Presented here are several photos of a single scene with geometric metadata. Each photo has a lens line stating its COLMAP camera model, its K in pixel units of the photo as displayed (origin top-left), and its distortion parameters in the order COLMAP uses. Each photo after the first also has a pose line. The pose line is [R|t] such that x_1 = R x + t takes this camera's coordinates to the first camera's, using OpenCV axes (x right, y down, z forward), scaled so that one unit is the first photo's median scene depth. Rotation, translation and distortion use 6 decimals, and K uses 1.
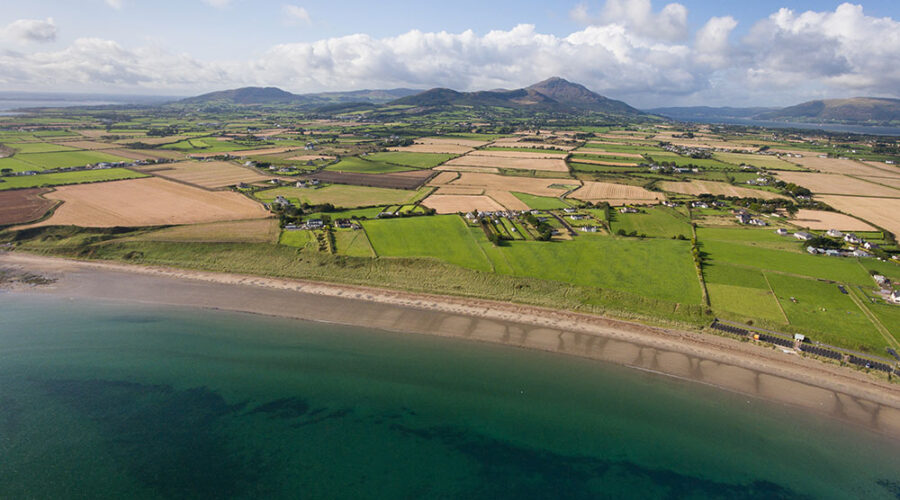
lens RADIAL K [[537.5, 0, 449.2], [0, 537.5, 249.4], [0, 0, 1]] dist [-0.005166, 0.002388]
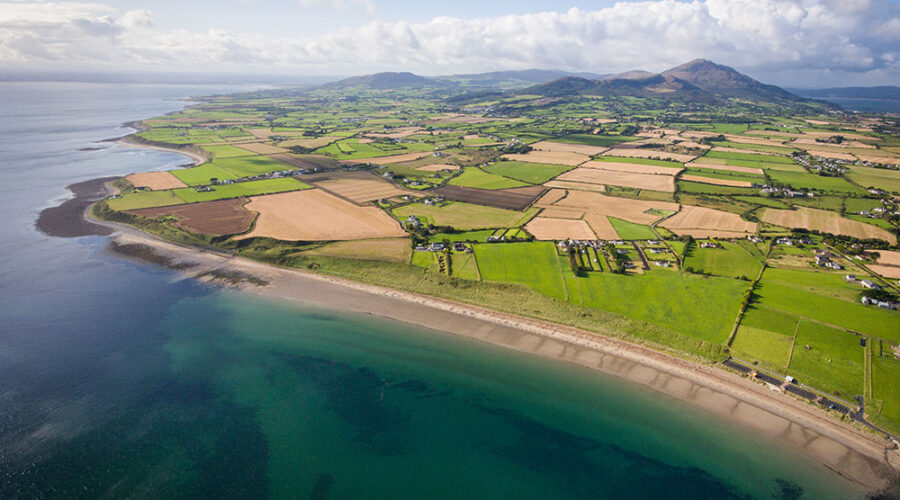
lens RADIAL K [[537.5, 0, 449.2], [0, 537.5, 249.4], [0, 0, 1]] dist [-0.005166, 0.002388]
pose [[0.973758, 0.064802, -0.218164, 0.055721], [-0.058930, 0.997706, 0.033325, -0.076157], [0.219823, -0.019595, 0.975343, -0.237450]]
